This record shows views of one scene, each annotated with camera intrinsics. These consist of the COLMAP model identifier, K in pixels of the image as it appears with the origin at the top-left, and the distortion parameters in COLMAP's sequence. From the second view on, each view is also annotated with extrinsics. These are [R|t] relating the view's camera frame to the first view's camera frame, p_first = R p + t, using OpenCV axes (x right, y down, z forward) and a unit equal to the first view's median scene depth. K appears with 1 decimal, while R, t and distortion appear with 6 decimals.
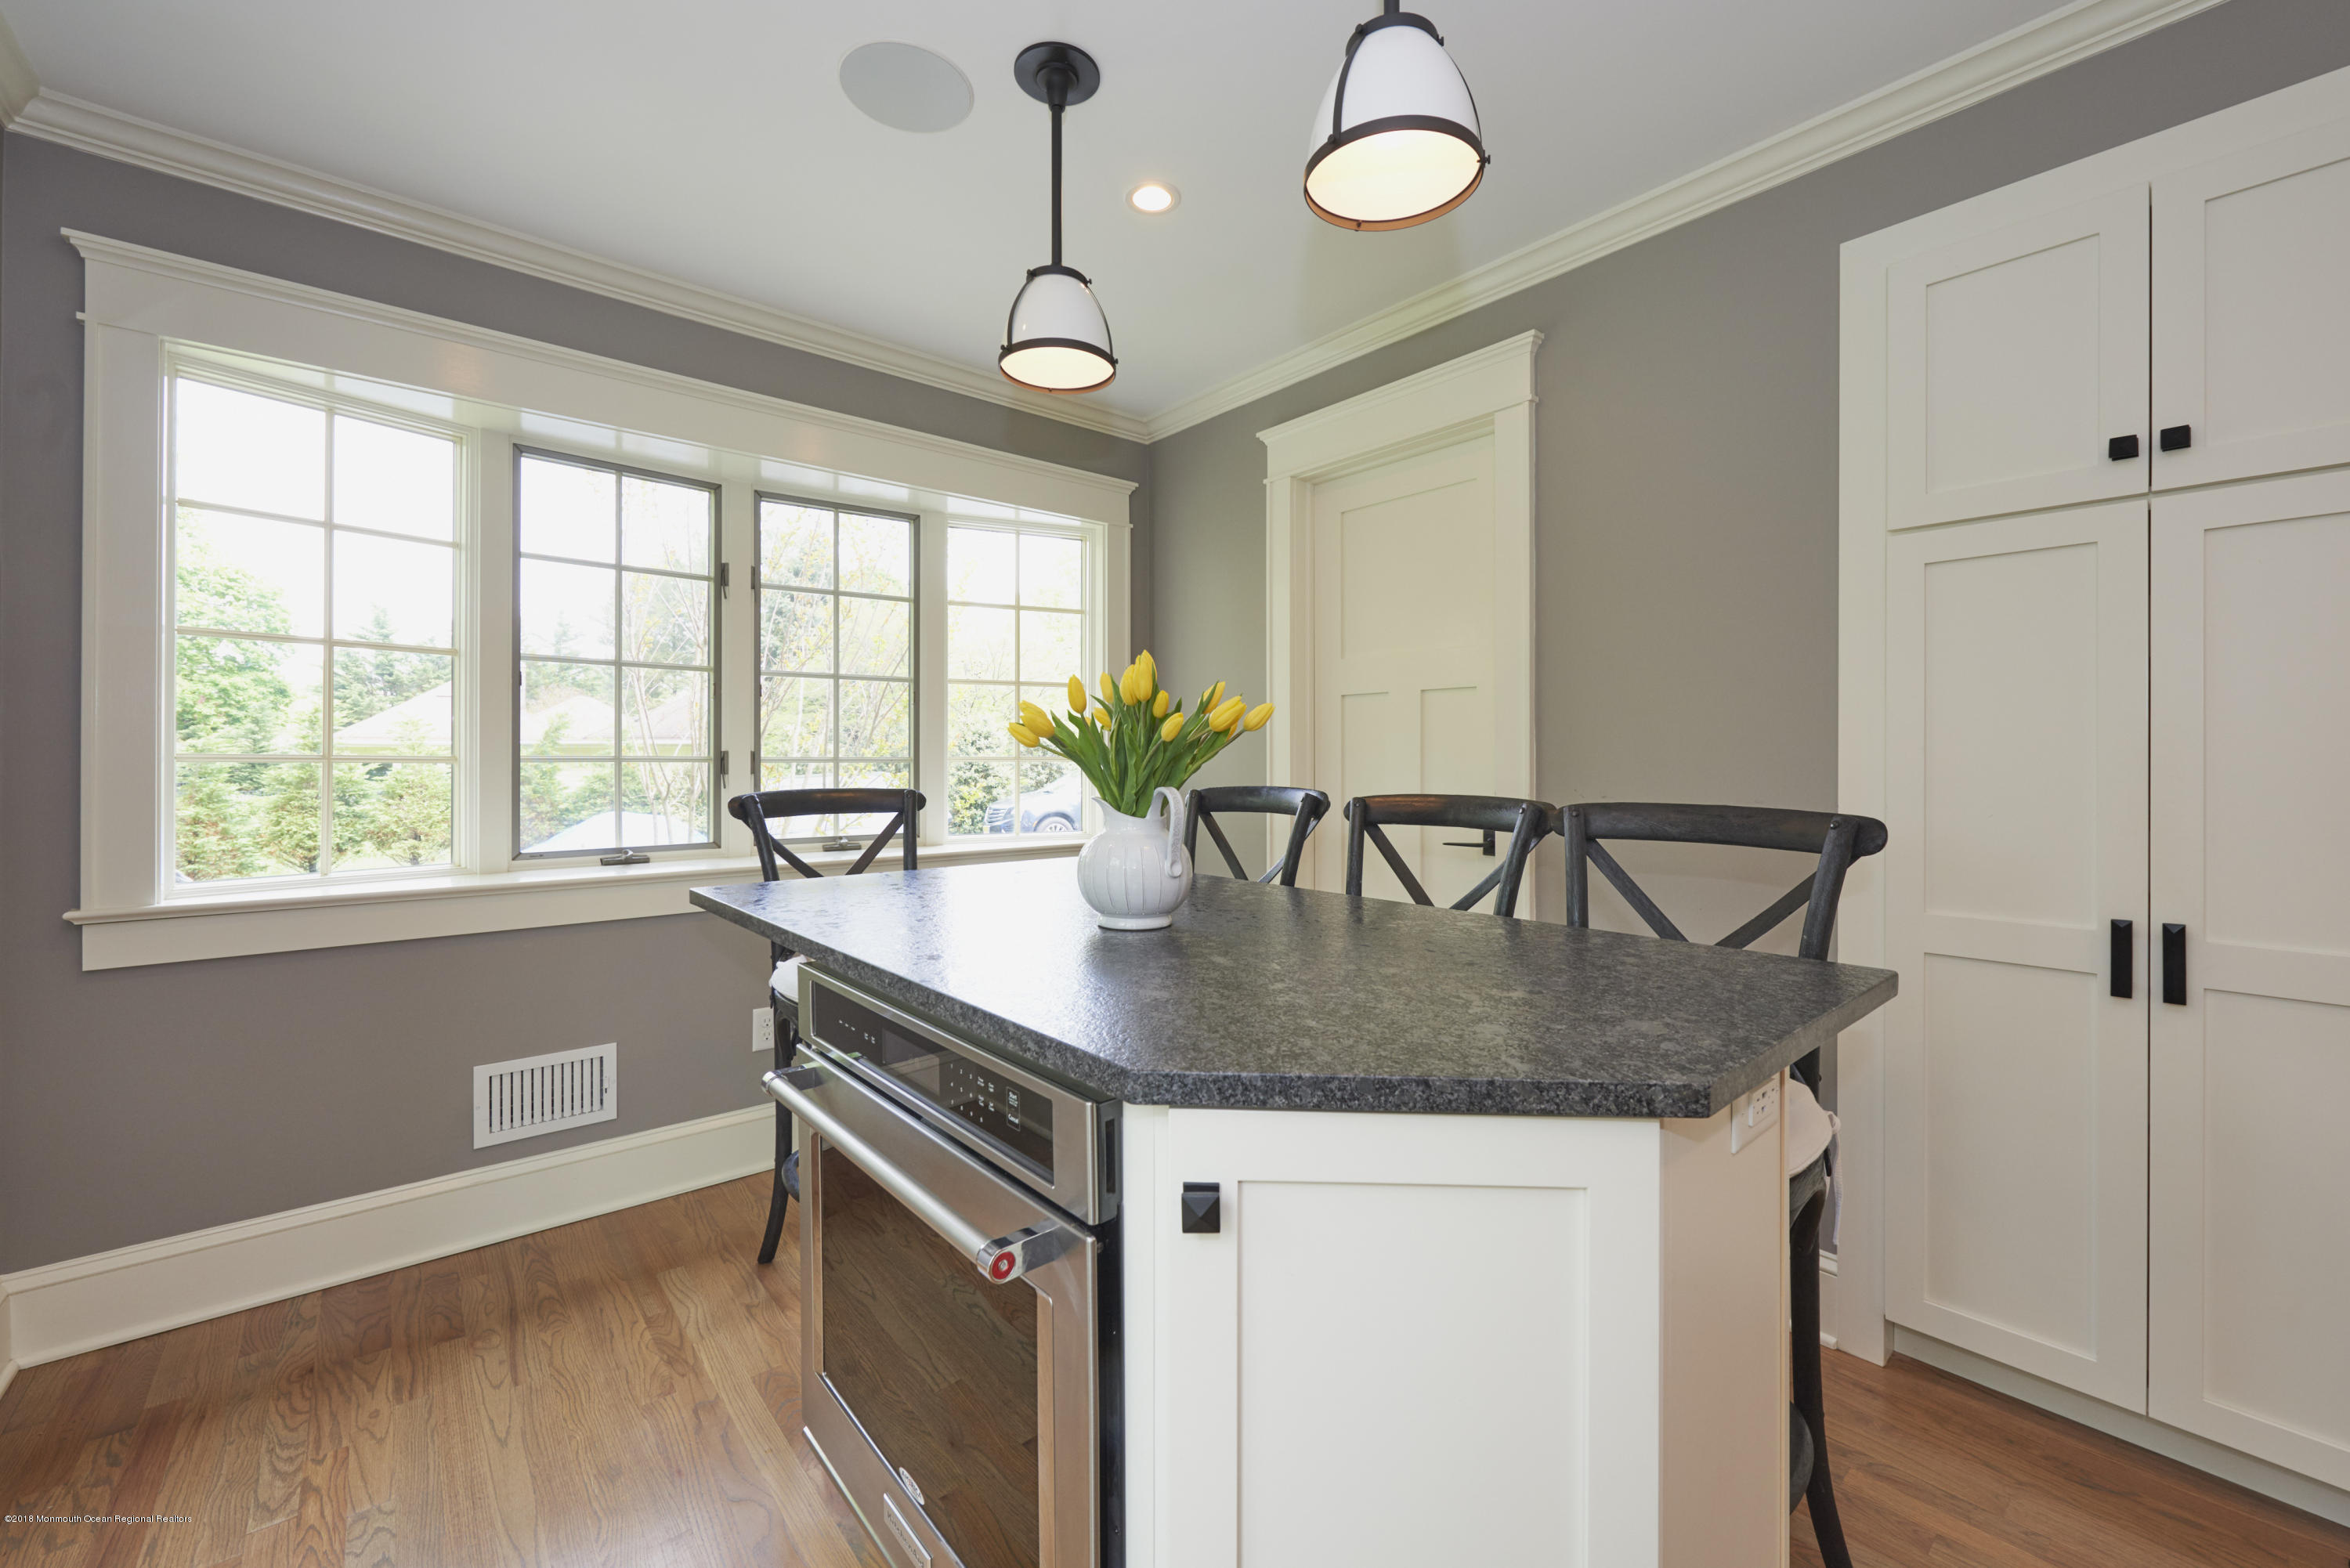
lens RADIAL K [[958.7, 0, 1208.3], [0, 958.7, 758.5], [0, 0, 1]] dist [-0.001645, -0.000234]
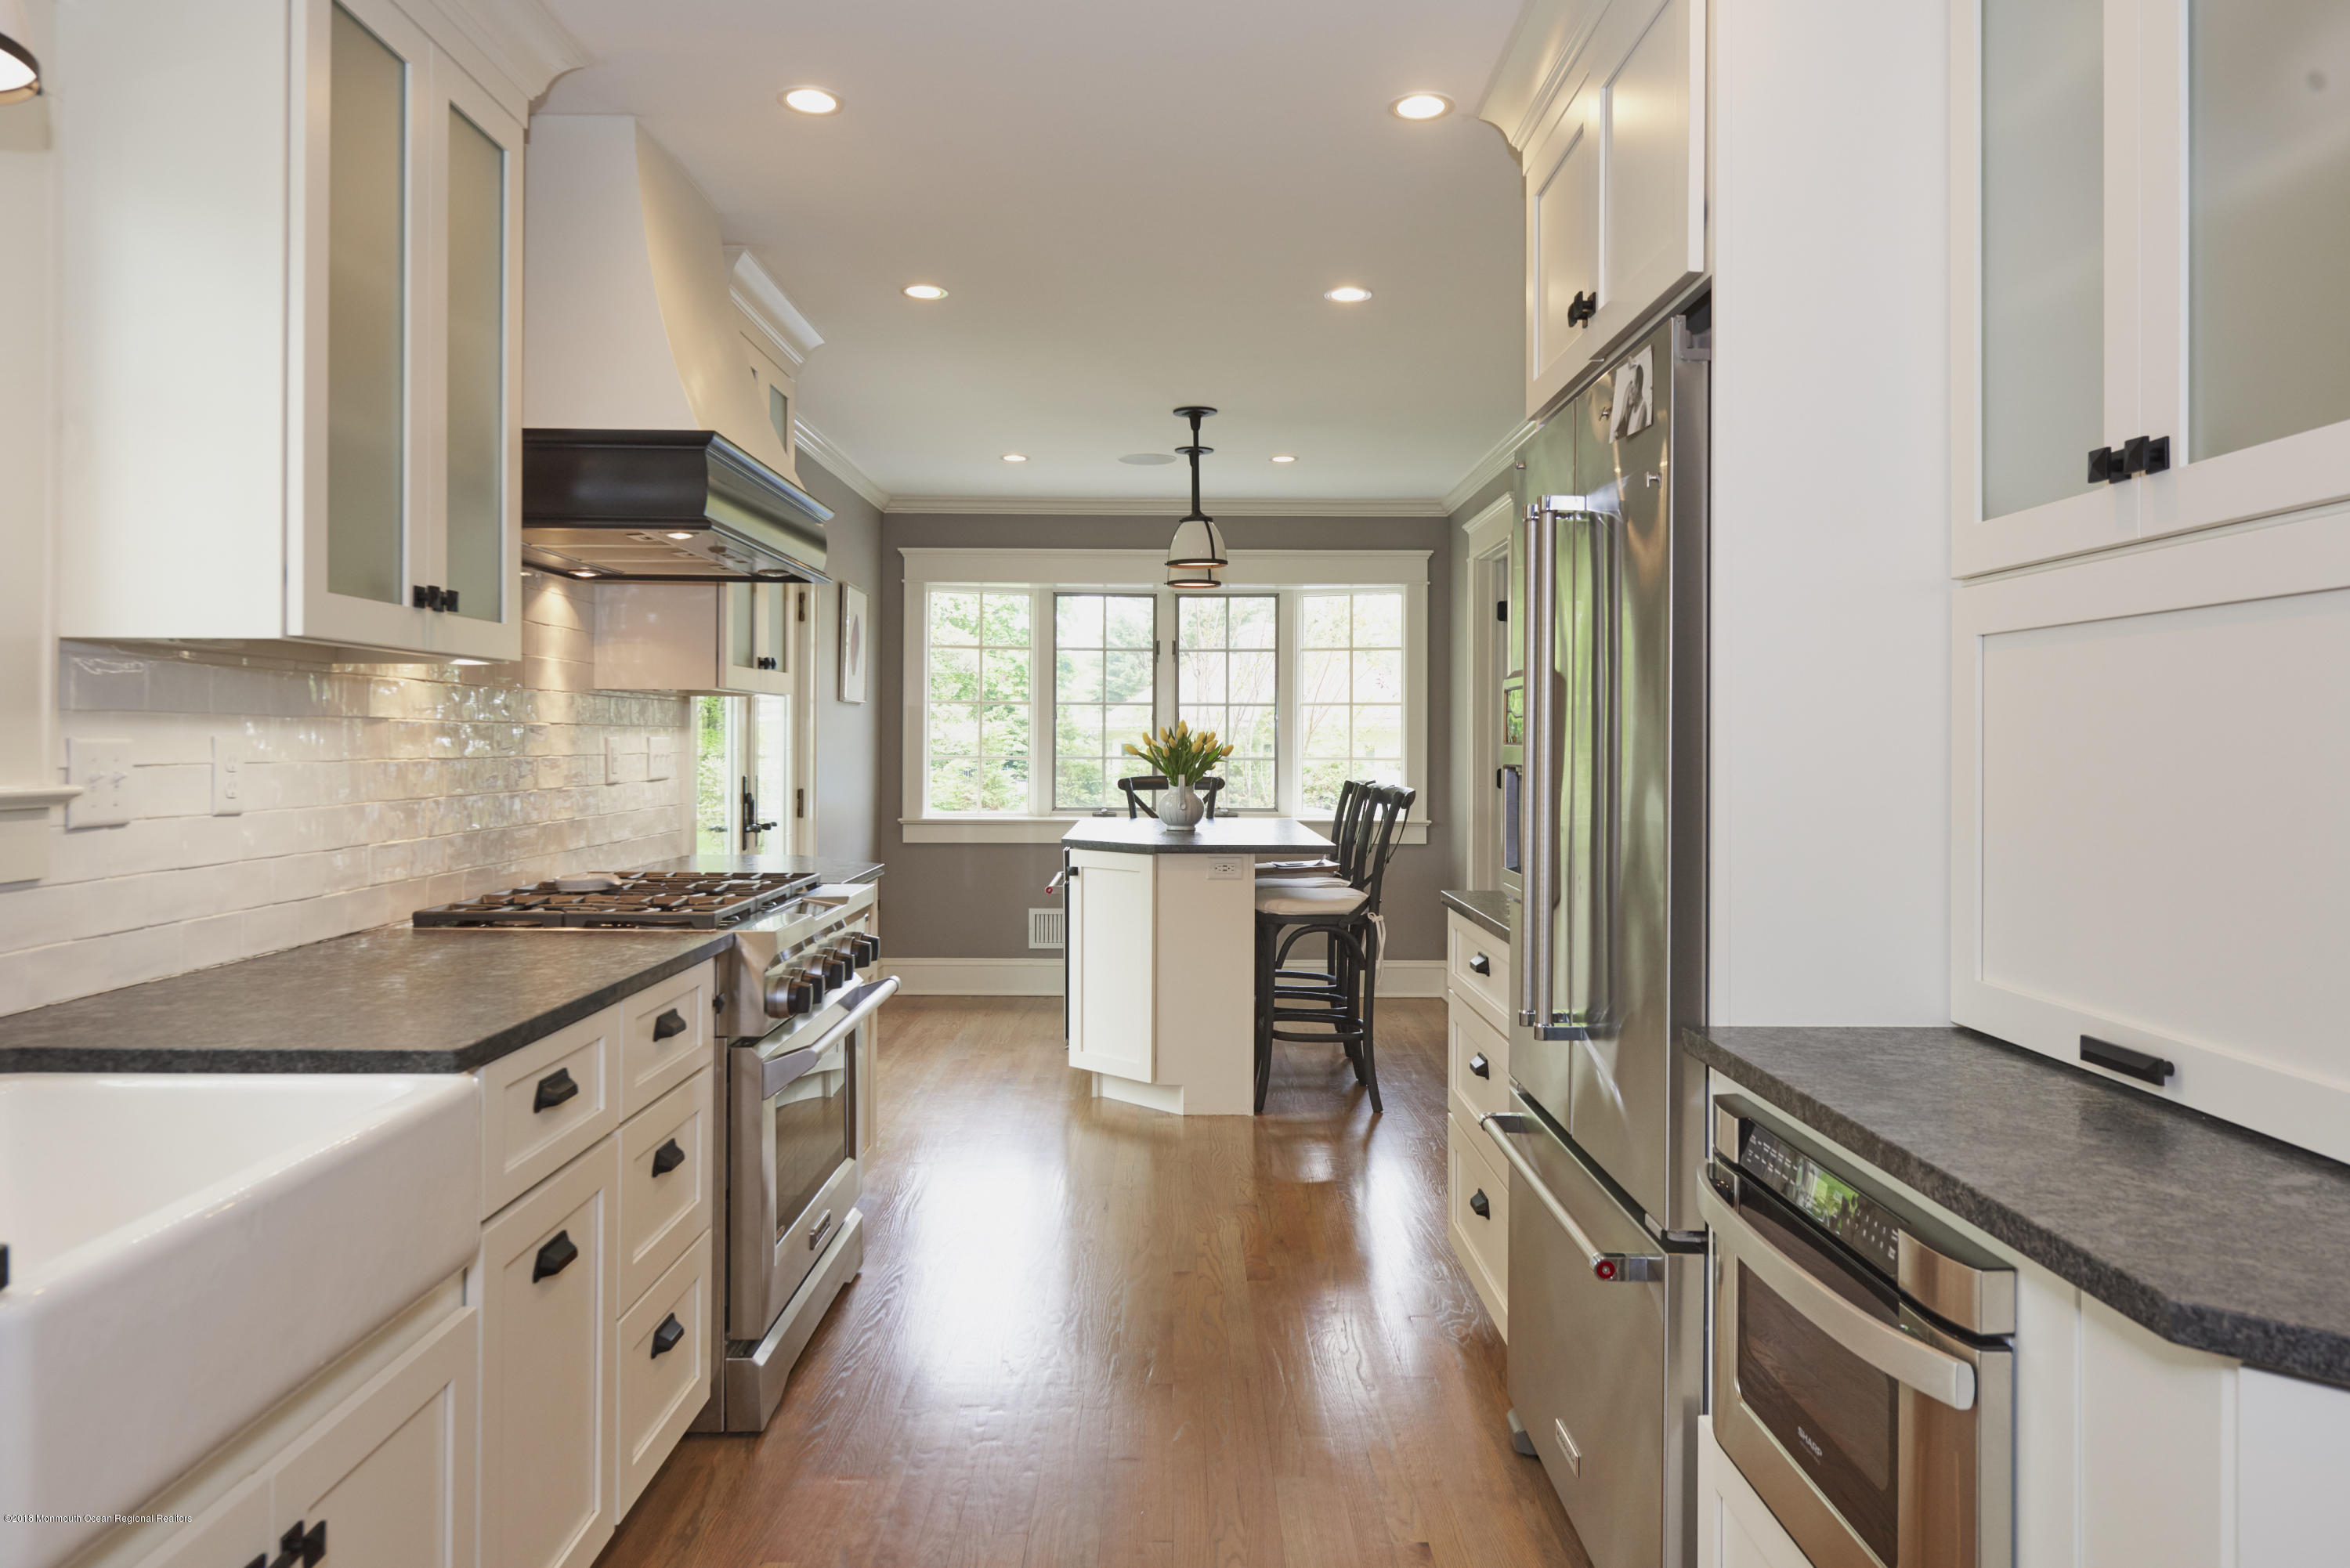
lens RADIAL K [[1596.0, 0, 1175.0], [0, 1596.0, 784.0], [0, 0, 1]] dist [0.001915, 0.000841]
pose [[0.760102, 0.020408, -0.649483, 1.605263], [-0.004155, 0.999639, 0.026548, -0.034294], [0.649790, -0.017480, 0.759913, -1.325212]]
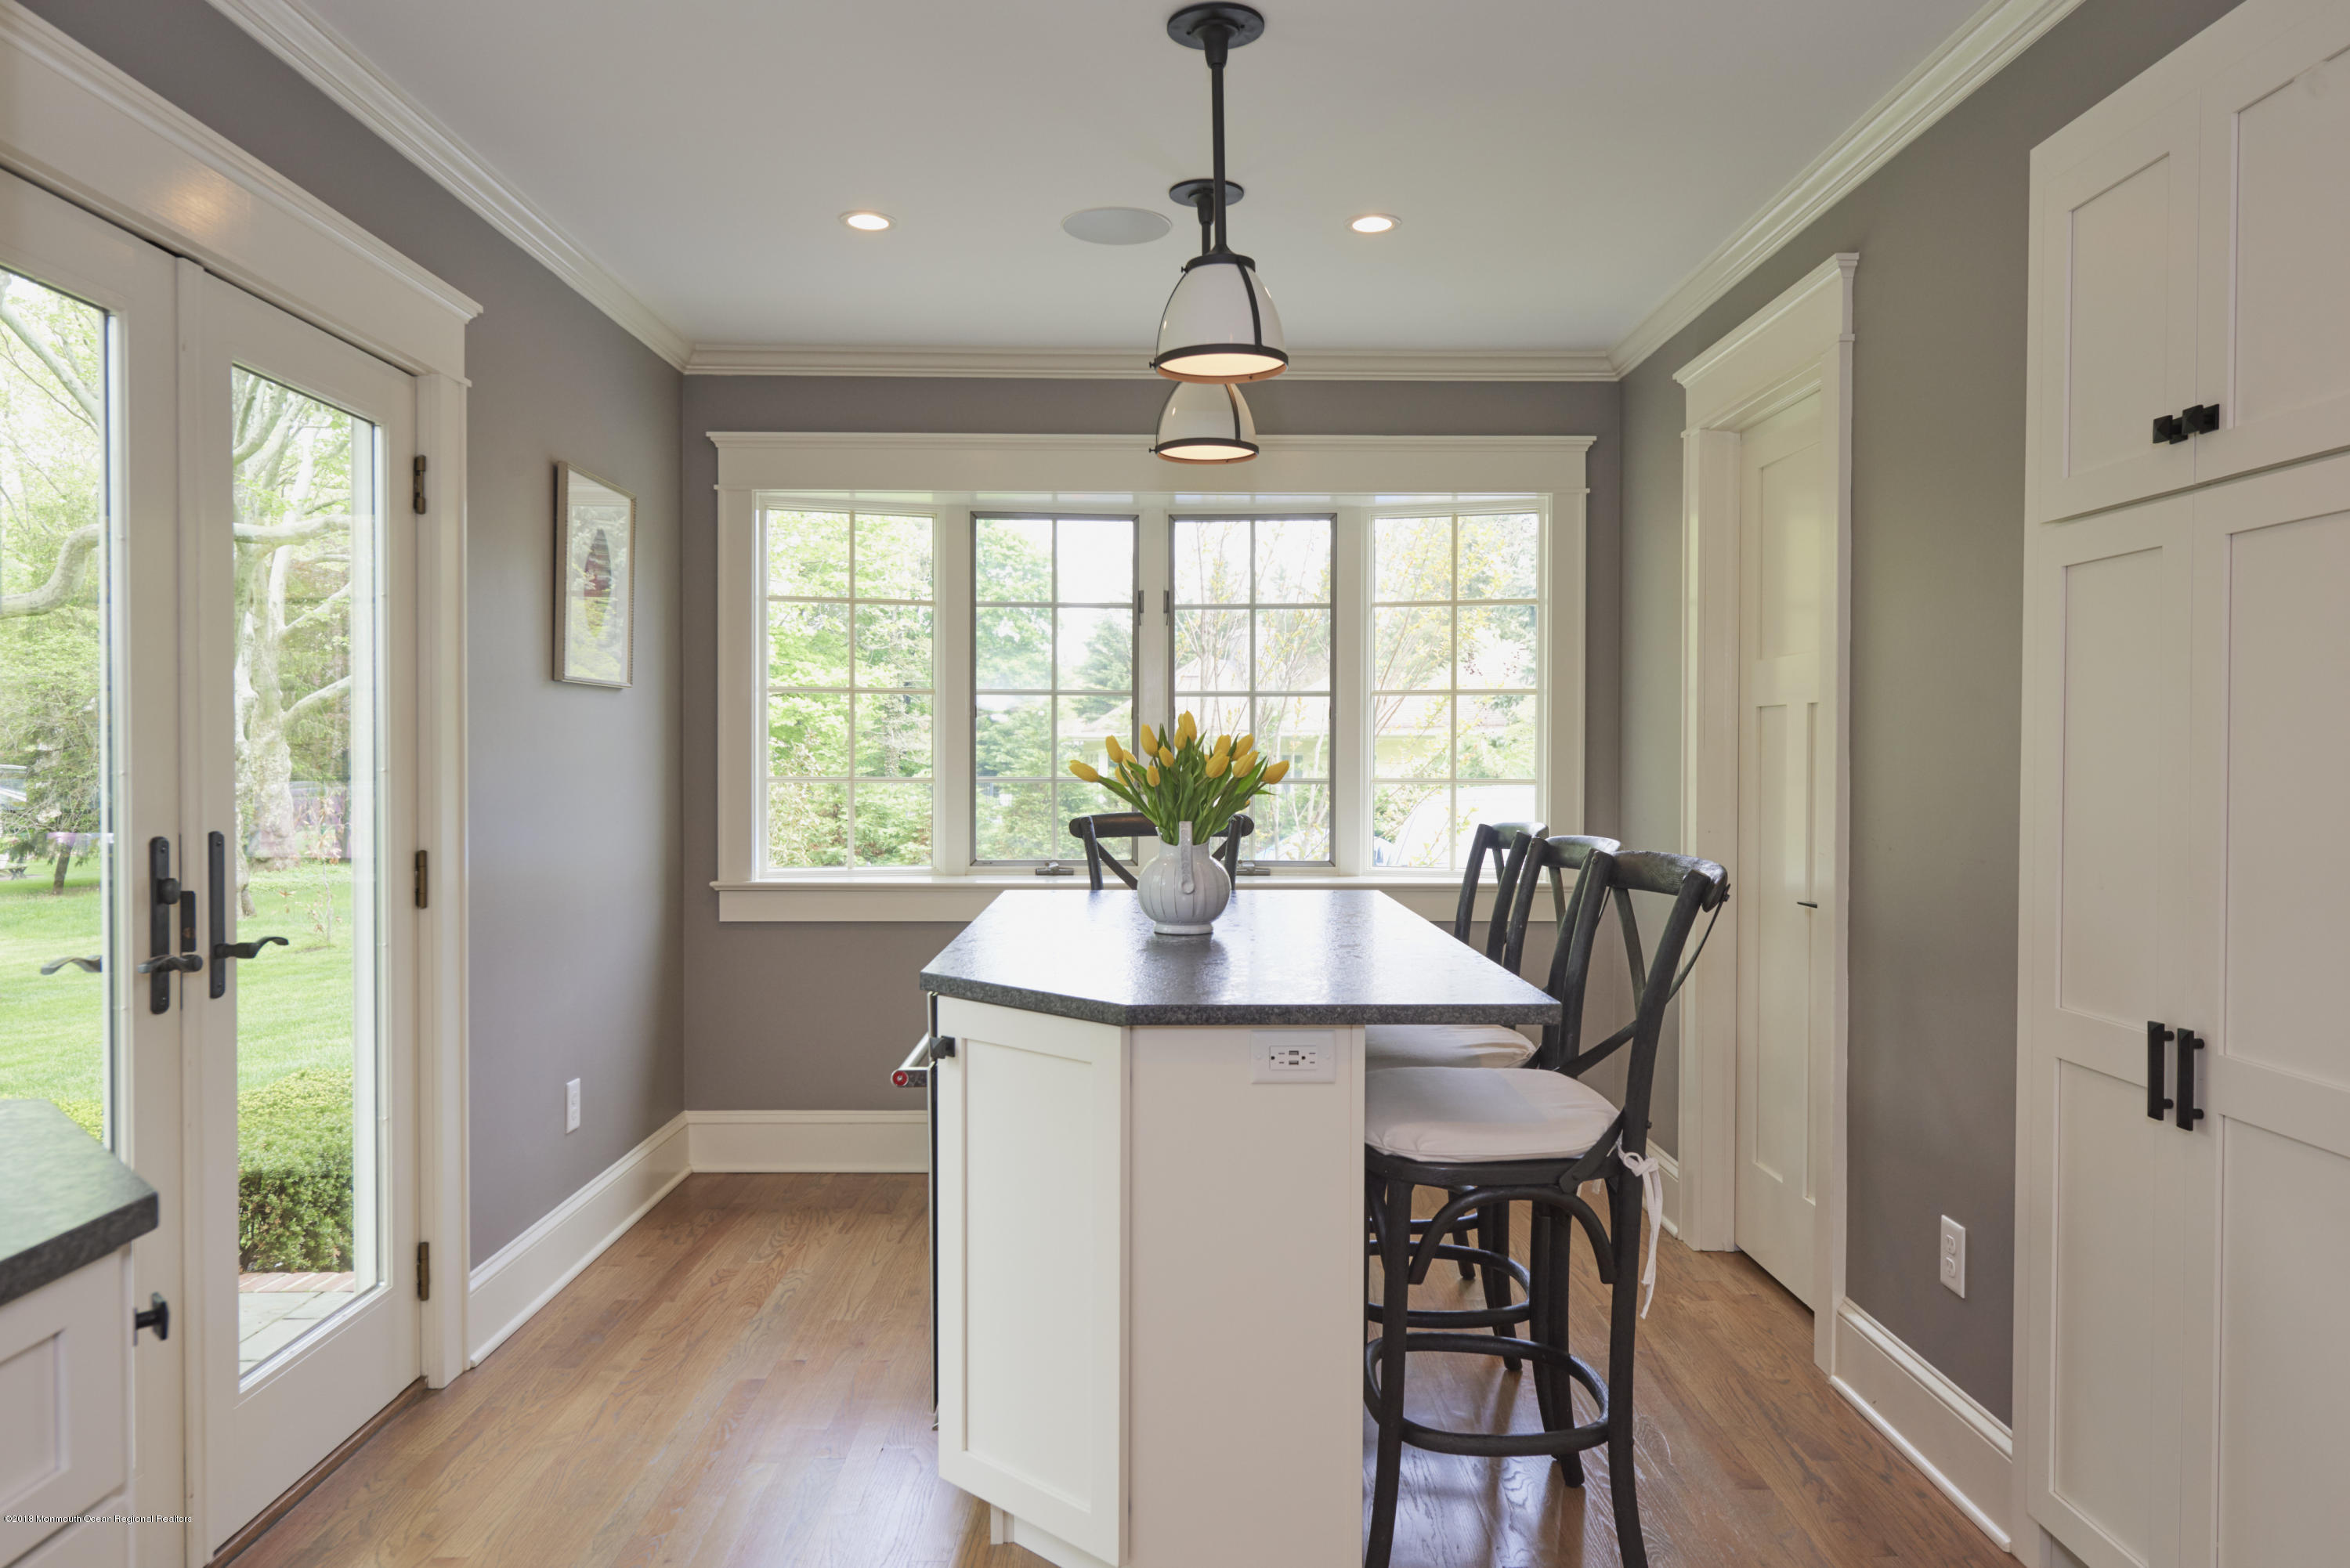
lens RADIAL K [[1596.0, 0, 1175.0], [0, 1596.0, 784.0], [0, 0, 1]] dist [0.001915, 0.000841]
pose [[0.764464, 0.014532, -0.644503, 0.769697], [-0.002213, 0.999799, 0.019918, -0.036010], [0.644663, -0.013800, 0.764342, -0.356785]]
